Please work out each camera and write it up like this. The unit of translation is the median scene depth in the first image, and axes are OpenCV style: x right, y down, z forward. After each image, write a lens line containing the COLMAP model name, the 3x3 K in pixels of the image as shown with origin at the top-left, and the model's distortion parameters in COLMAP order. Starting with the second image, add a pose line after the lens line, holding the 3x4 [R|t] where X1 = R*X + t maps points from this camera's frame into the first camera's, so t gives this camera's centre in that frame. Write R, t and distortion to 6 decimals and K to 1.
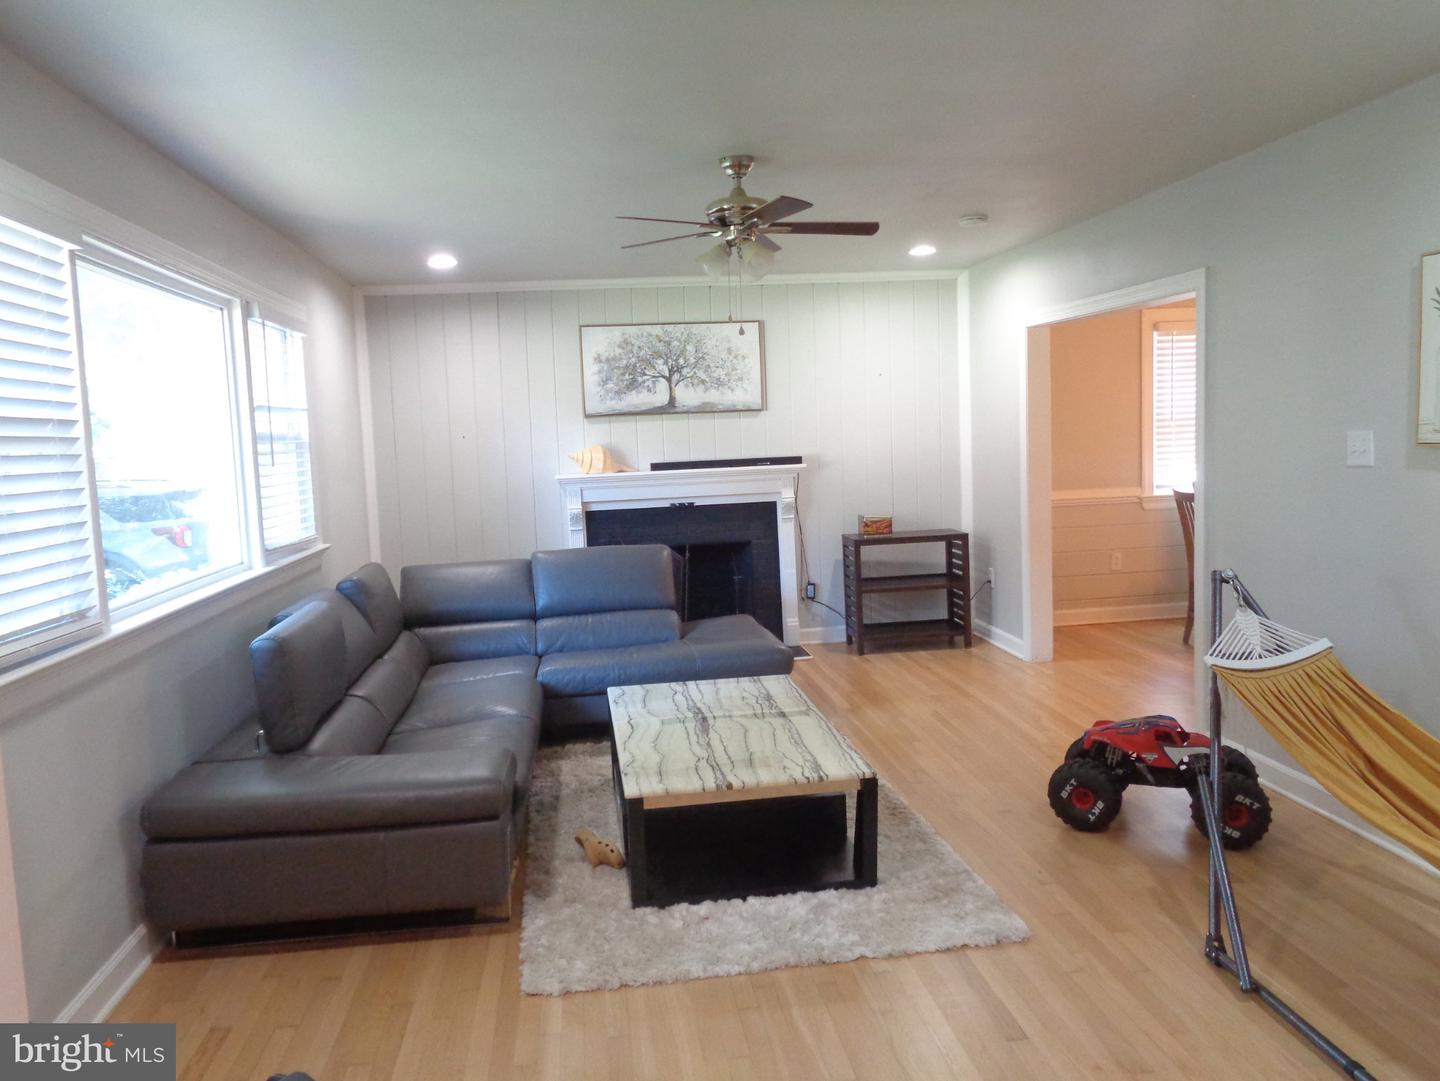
lens RADIAL K [[1077.1, 0, 721.9], [0, 1077.1, 530.7], [0, 0, 1]] dist [0.001253, 0.004707]
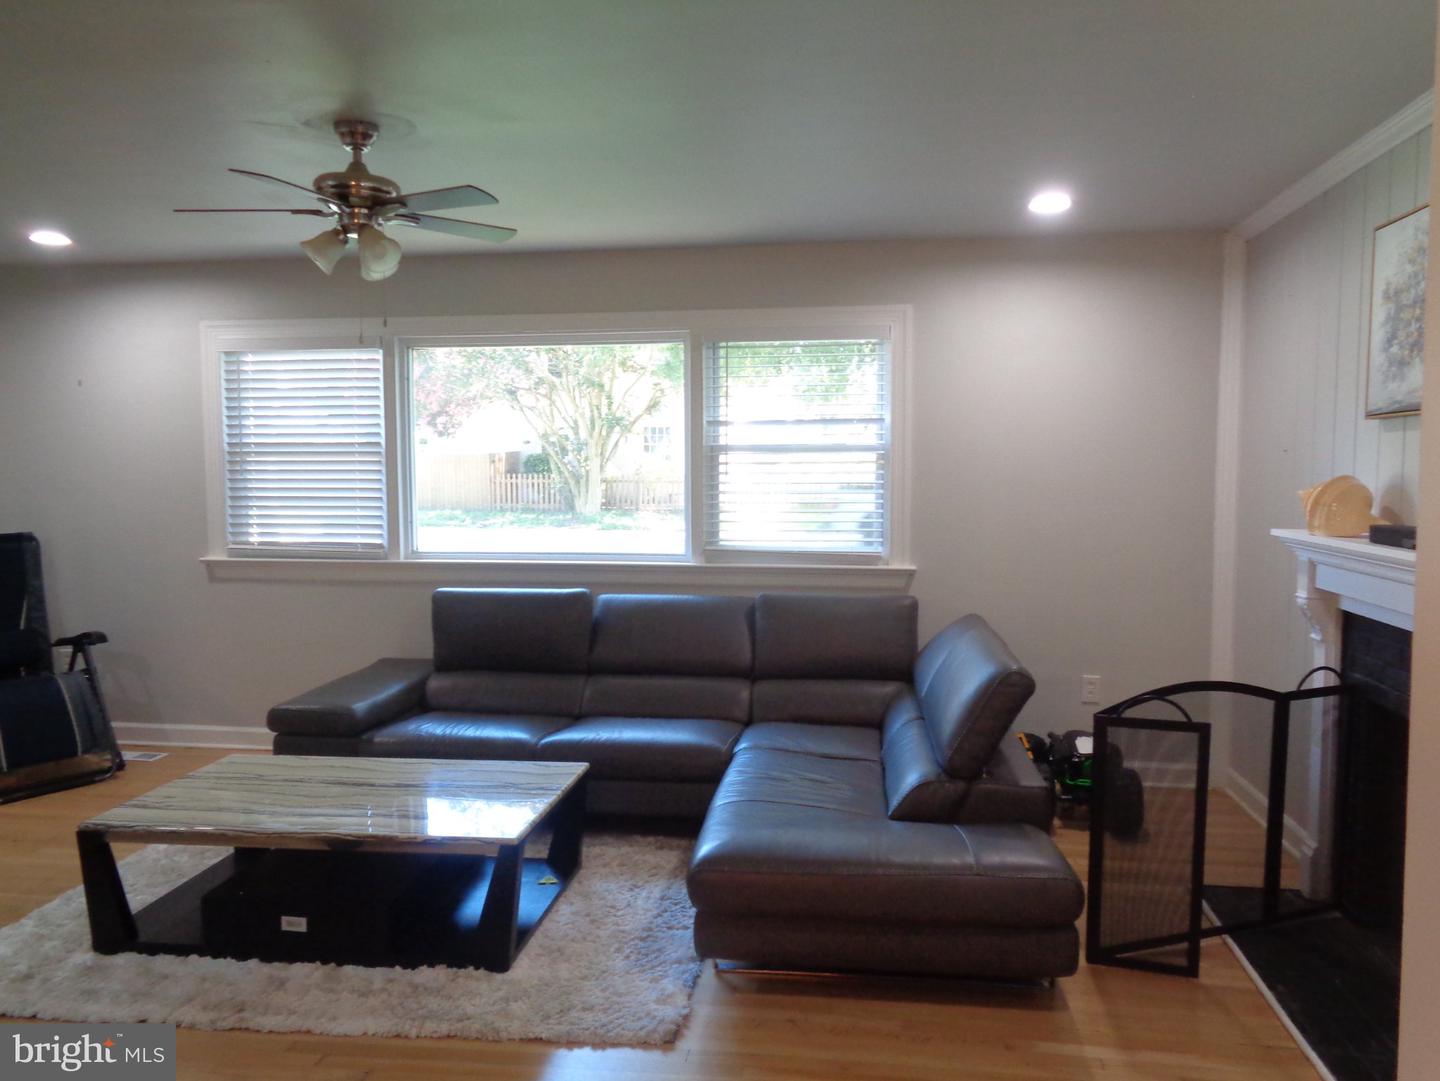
lens RADIAL K [[1077.1, 0, 721.9], [0, 1077.1, 530.7], [0, 0, 1]] dist [0.001253, 0.004707]
pose [[-0.289362, 0.113260, -0.950495, 0.682741], [-0.068221, 0.988010, 0.138499, -0.167048], [0.954786, 0.104920, -0.278166, 1.404604]]
